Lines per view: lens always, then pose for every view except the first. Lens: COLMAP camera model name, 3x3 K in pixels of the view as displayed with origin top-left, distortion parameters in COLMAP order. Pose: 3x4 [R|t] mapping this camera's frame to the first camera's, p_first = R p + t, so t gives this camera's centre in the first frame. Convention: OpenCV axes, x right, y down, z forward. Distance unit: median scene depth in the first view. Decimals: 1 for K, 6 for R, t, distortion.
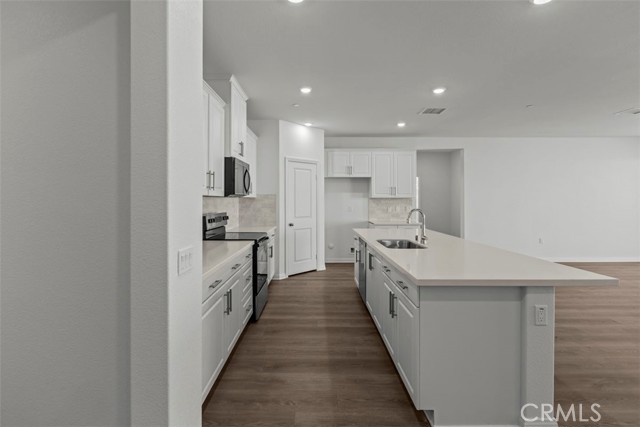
lens RADIAL K [[309.9, 0, 319.2], [0, 309.9, 203.5], [0, 0, 1]] dist [-0.000460, 0.000031]
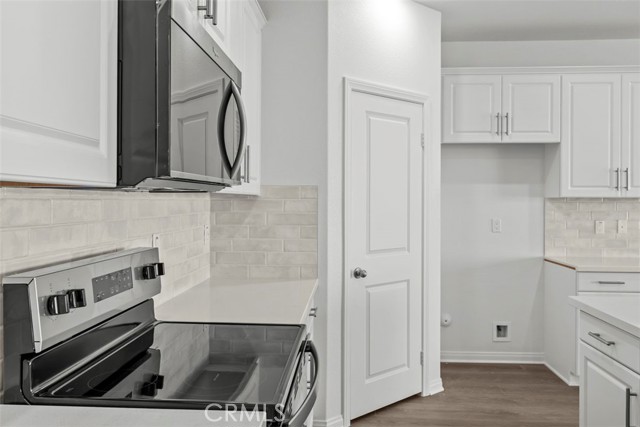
lens RADIAL K [[519.1, 0, 320.0], [0, 519.1, 213.5], [0, 0, 1]] dist [0.000162, 0.000079]
pose [[0.997563, 0.005865, -0.069525, -0.091791], [-0.004955, 0.999900, 0.013259, -0.006196], [0.069596, -0.012882, 0.997492, 0.405874]]
